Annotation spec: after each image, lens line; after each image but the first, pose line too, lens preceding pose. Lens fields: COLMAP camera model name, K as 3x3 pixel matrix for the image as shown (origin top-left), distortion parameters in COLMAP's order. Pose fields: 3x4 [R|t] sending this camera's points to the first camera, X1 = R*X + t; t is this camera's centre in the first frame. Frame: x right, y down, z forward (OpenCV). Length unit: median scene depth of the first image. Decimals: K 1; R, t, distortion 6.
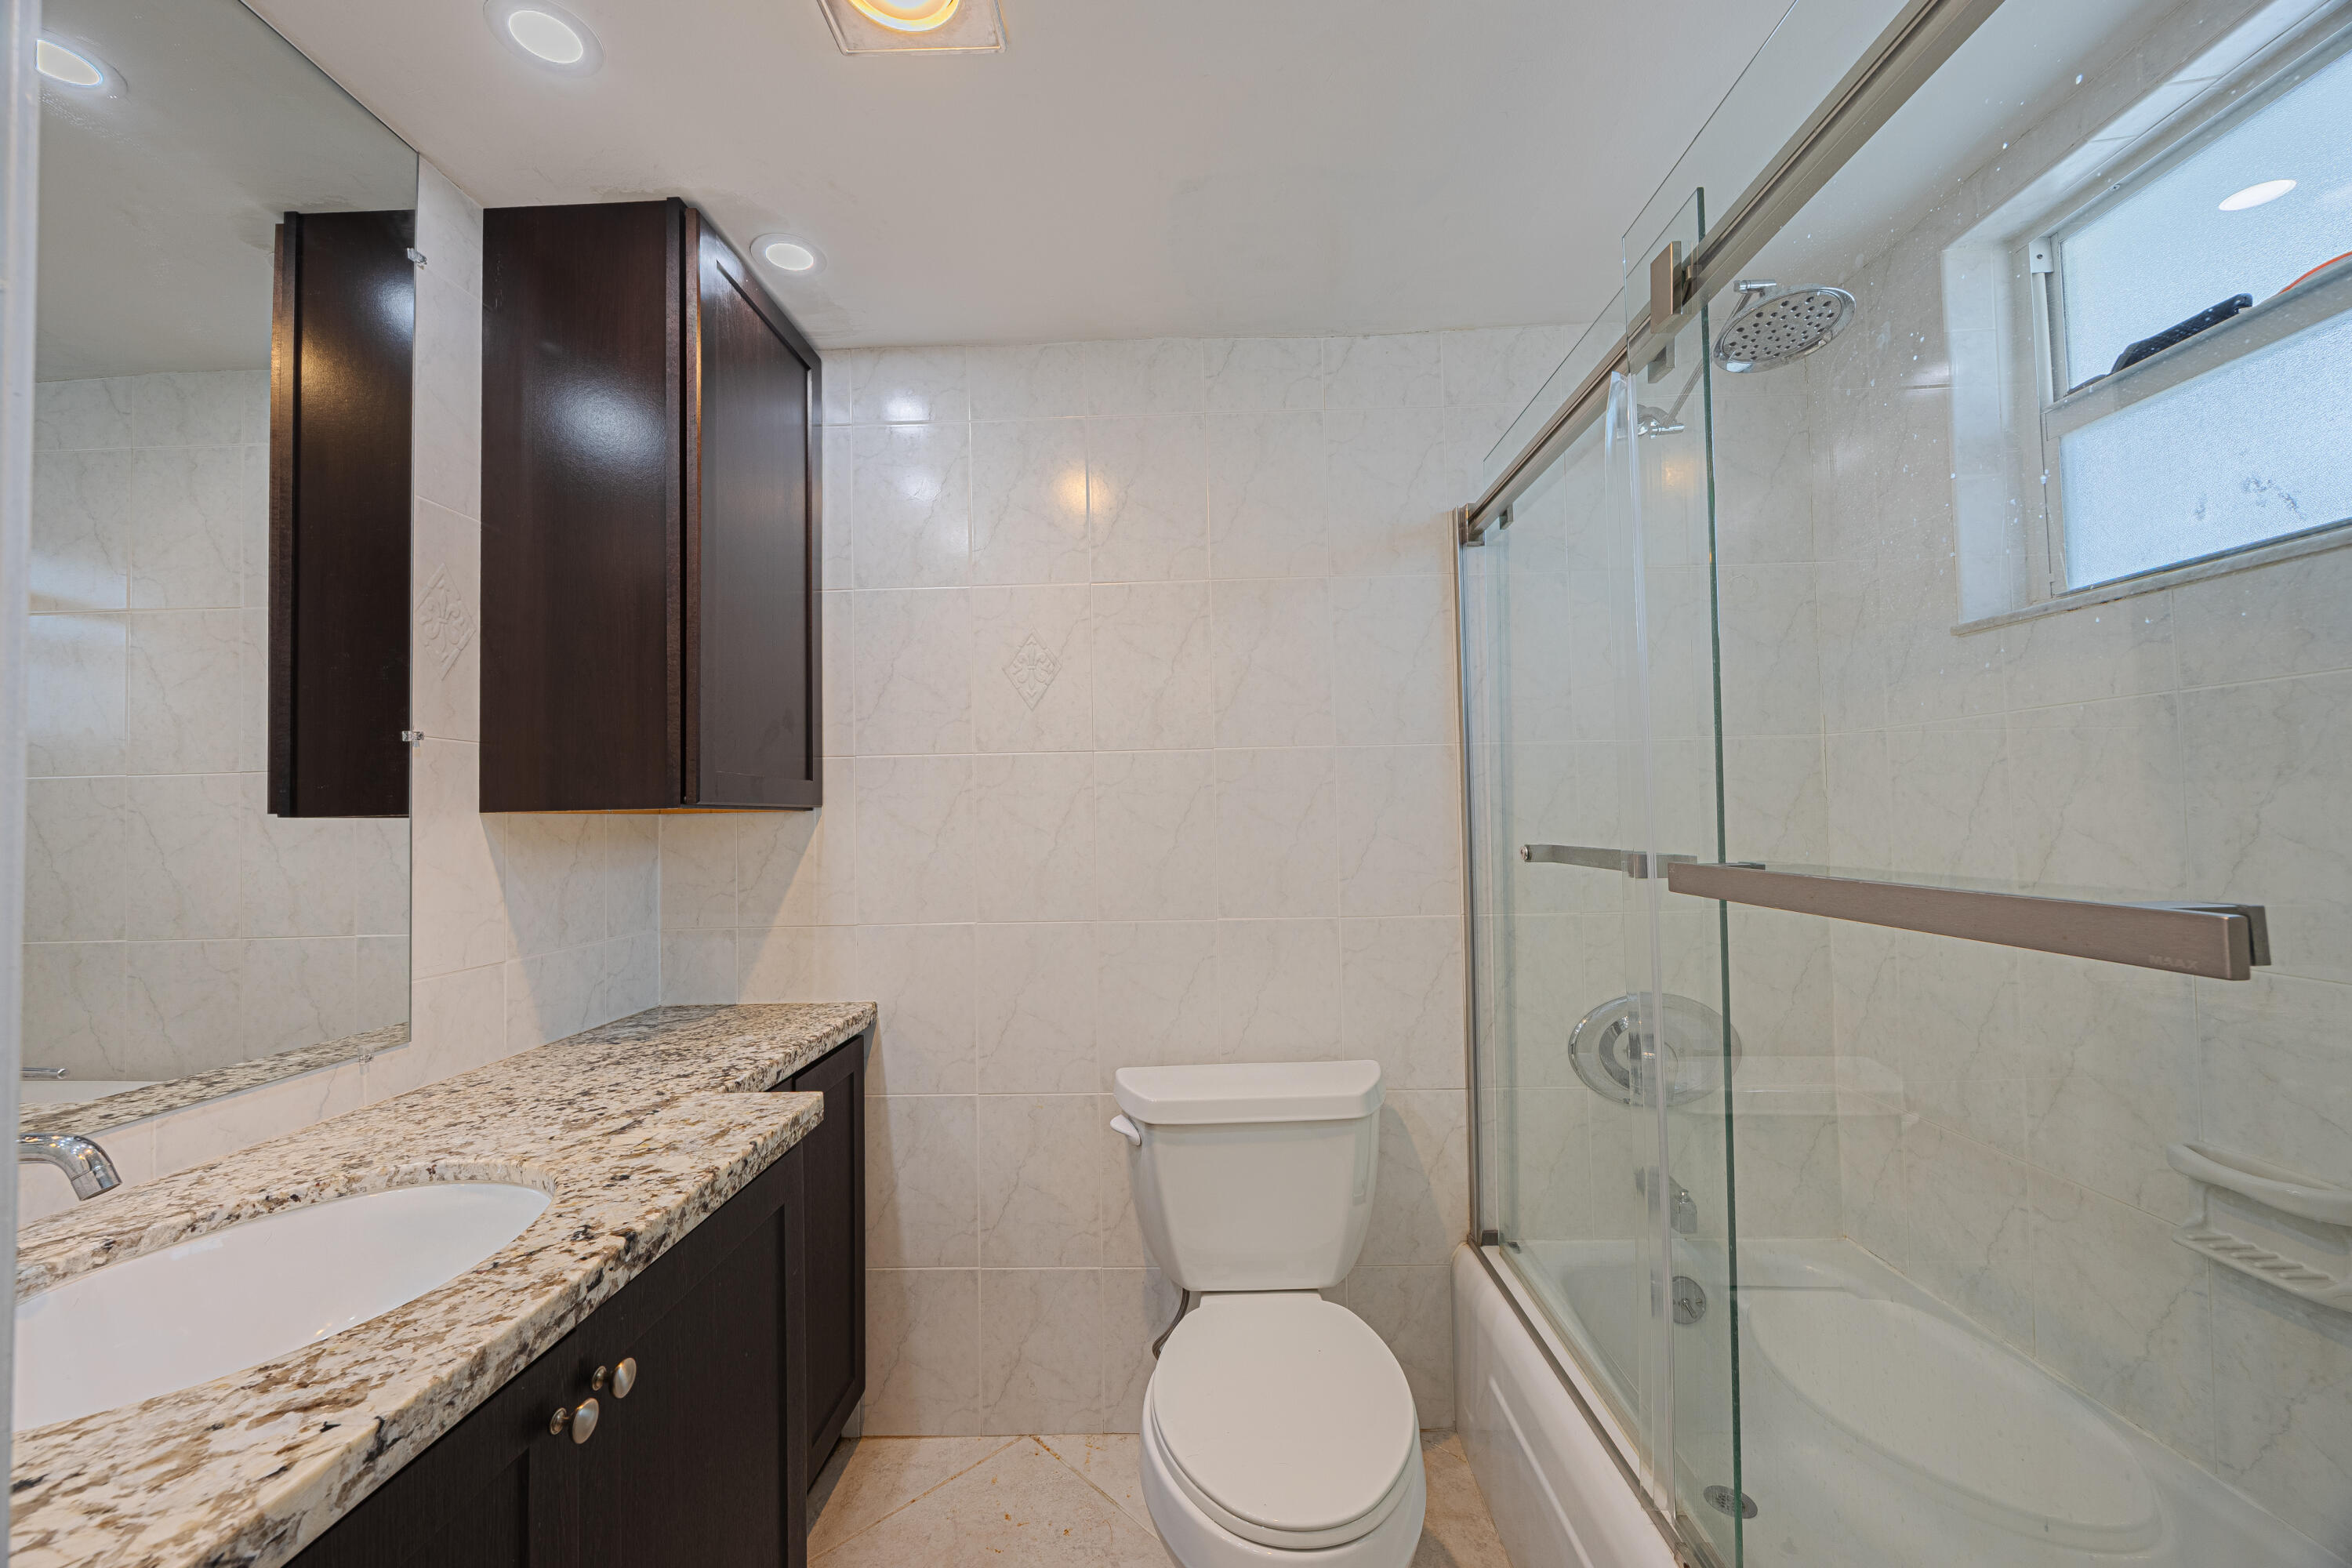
lens RADIAL K [[923.0, 0, 1167.1], [0, 923.0, 786.9], [0, 0, 1]] dist [0.000785, 0.000011]
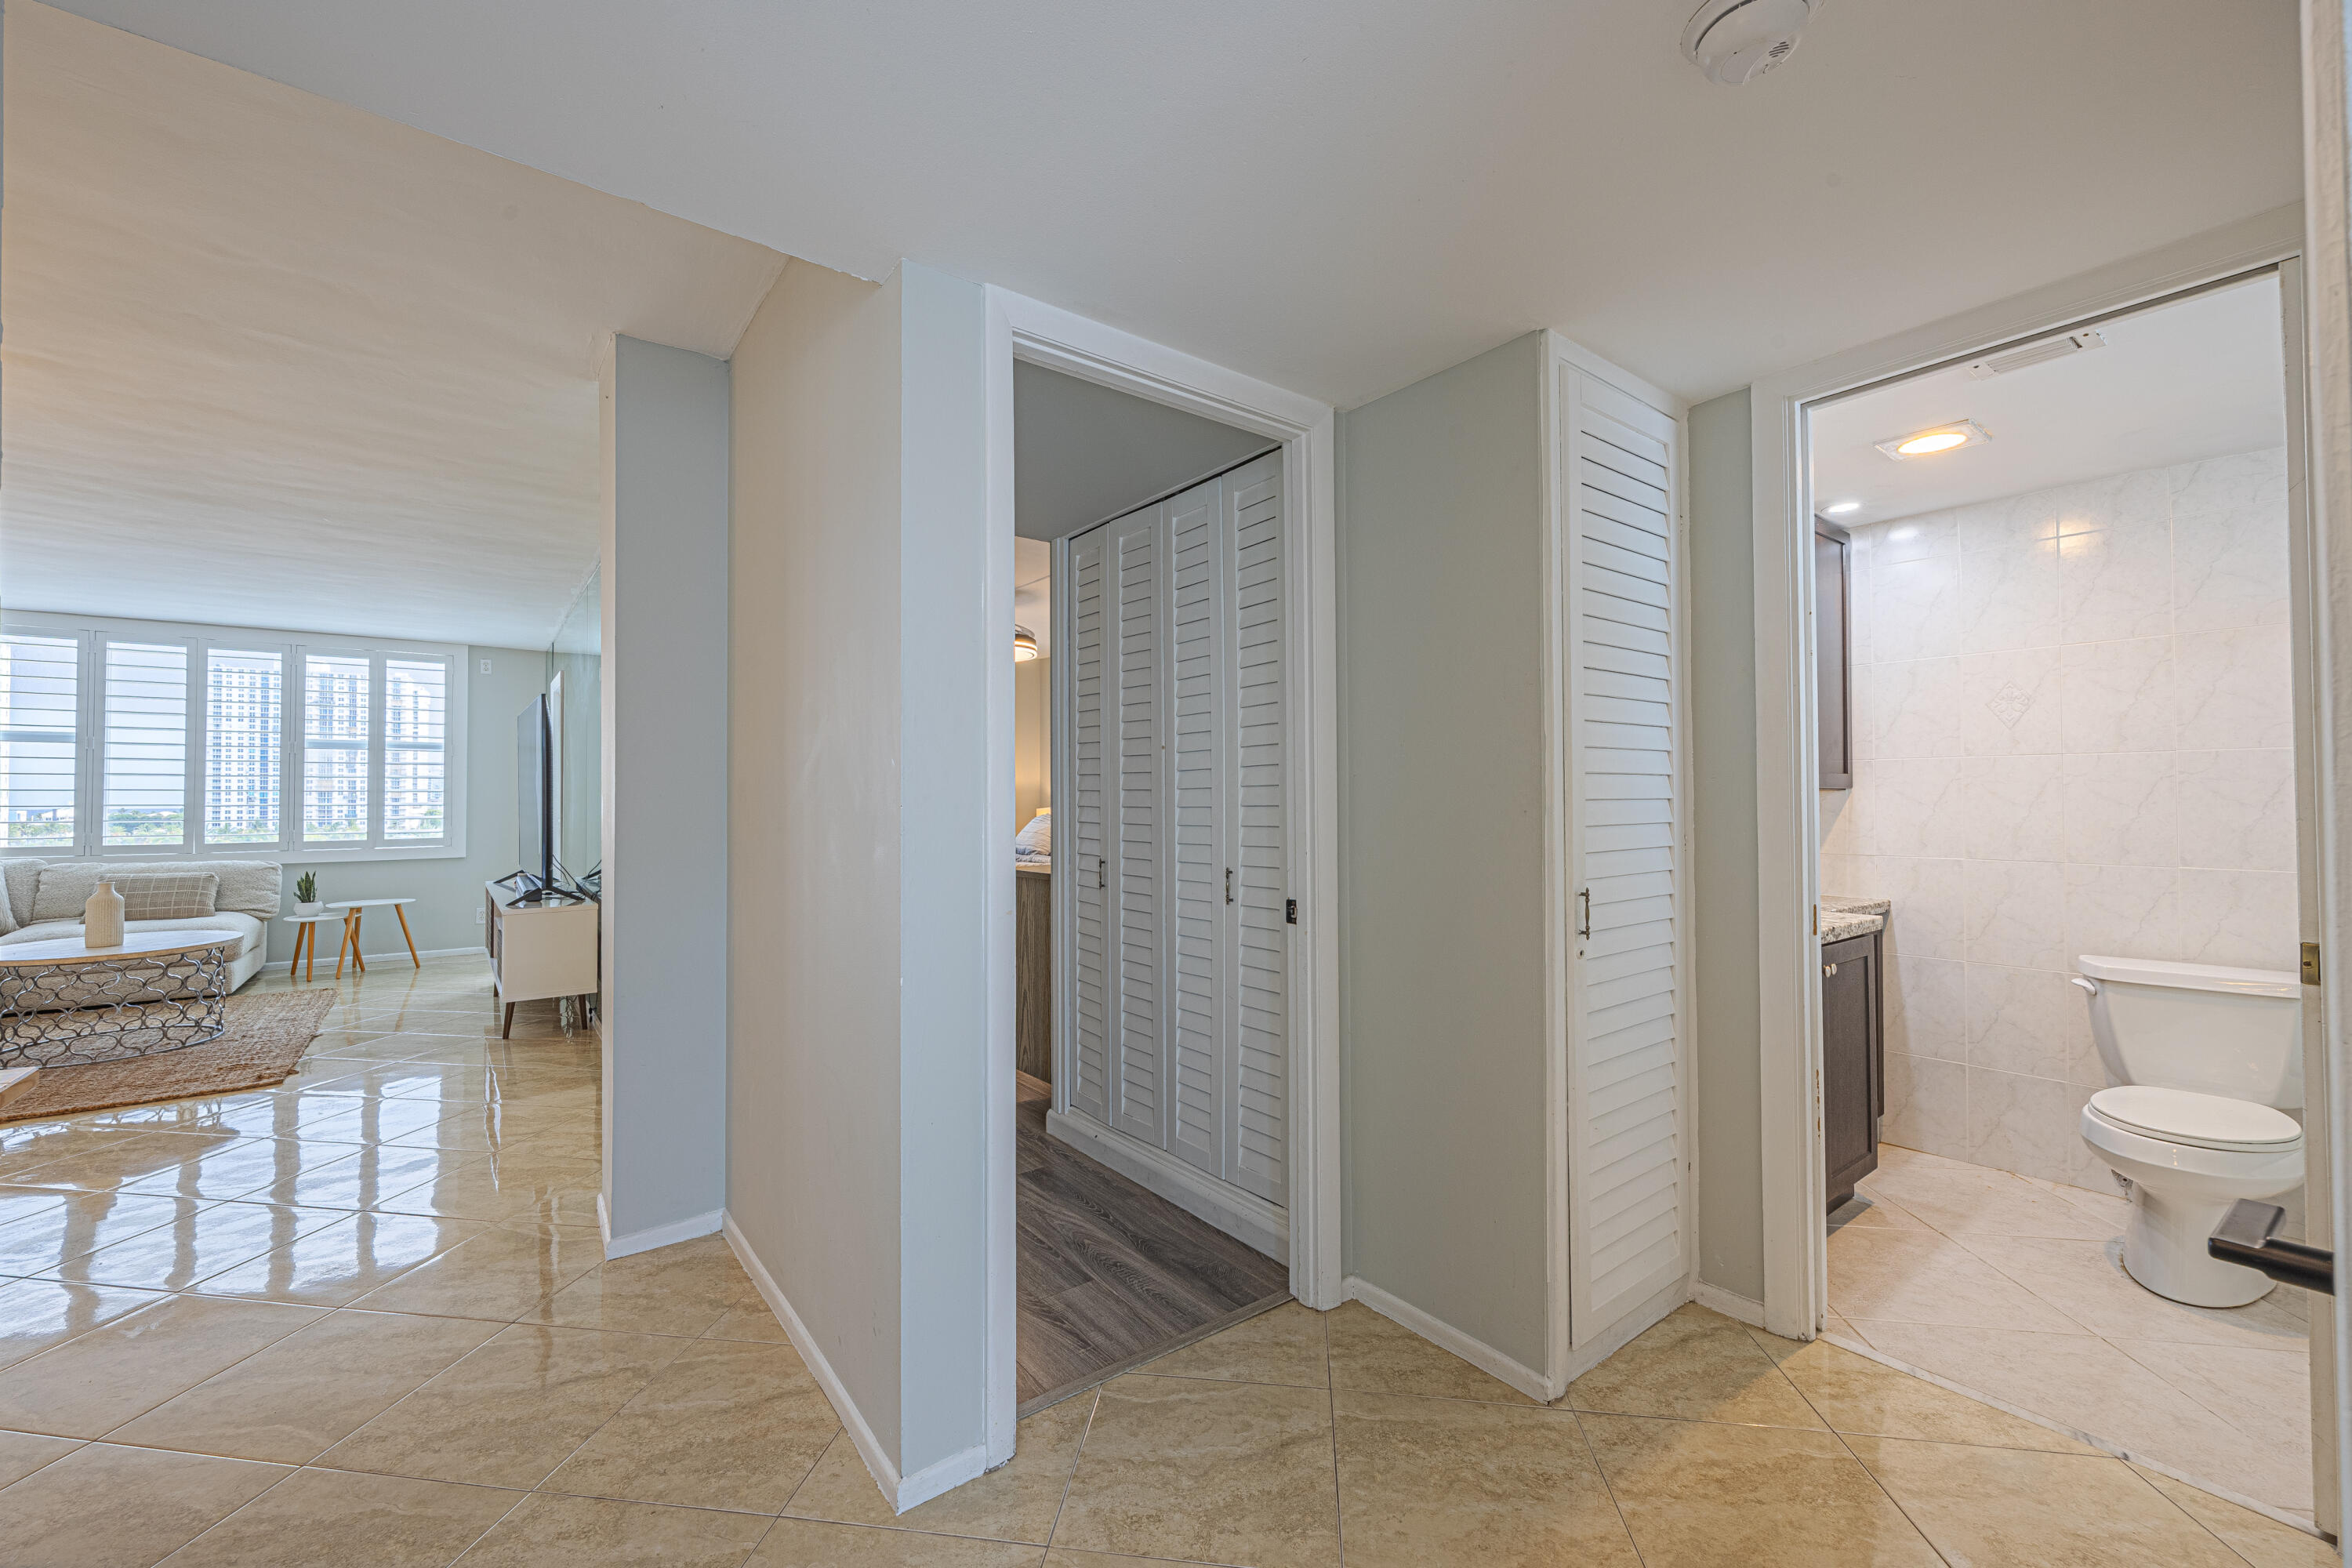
lens RADIAL K [[923.0, 0, 1167.1], [0, 923.0, 786.9], [0, 0, 1]] dist [0.000785, 0.000011]
pose [[0.626845, 0.006247, -0.779119, 0.190558], [0.016701, 0.999630, 0.021452, -0.042558], [0.778965, -0.026459, 0.626509, -1.172529]]
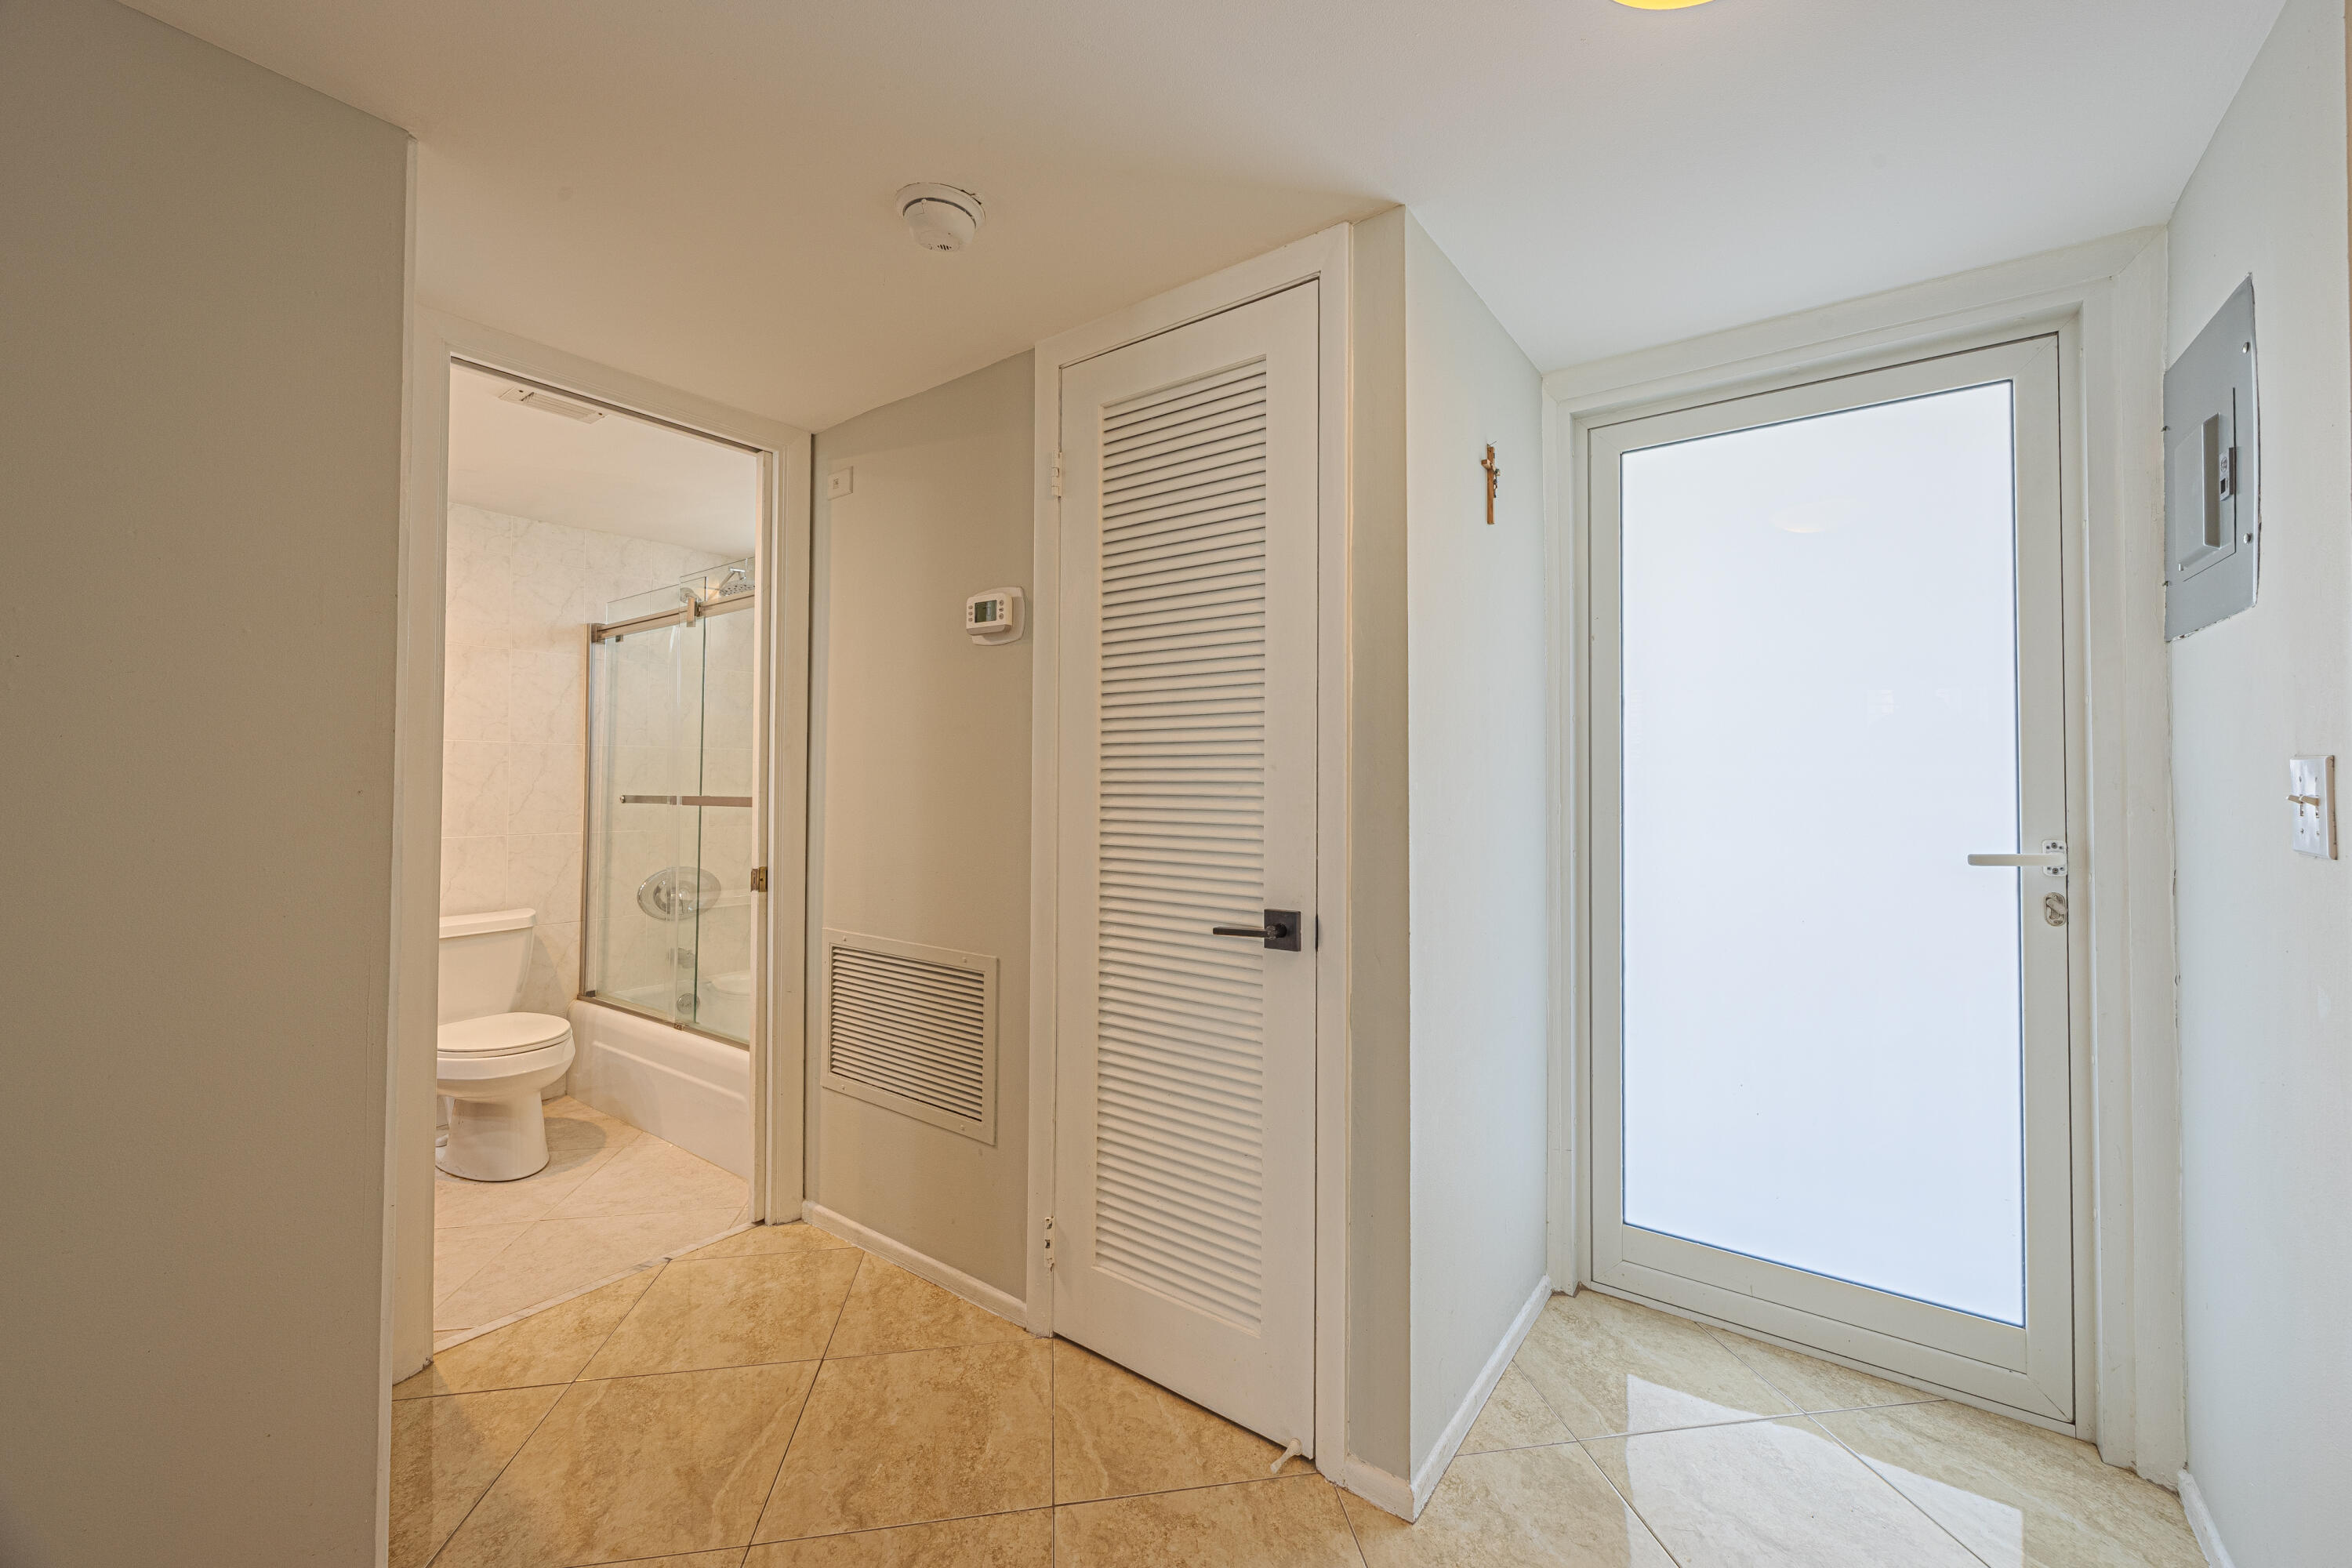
lens RADIAL K [[913.7, 0, 1191.6], [0, 913.7, 770.8], [0, 0, 1]] dist [0.000190, -0.000053]
pose [[0.568840, 0.033926, 0.821748, -0.538840], [-0.043096, 0.999006, -0.011412, -0.023810], [-0.821318, -0.028923, 0.569737, -1.151245]]
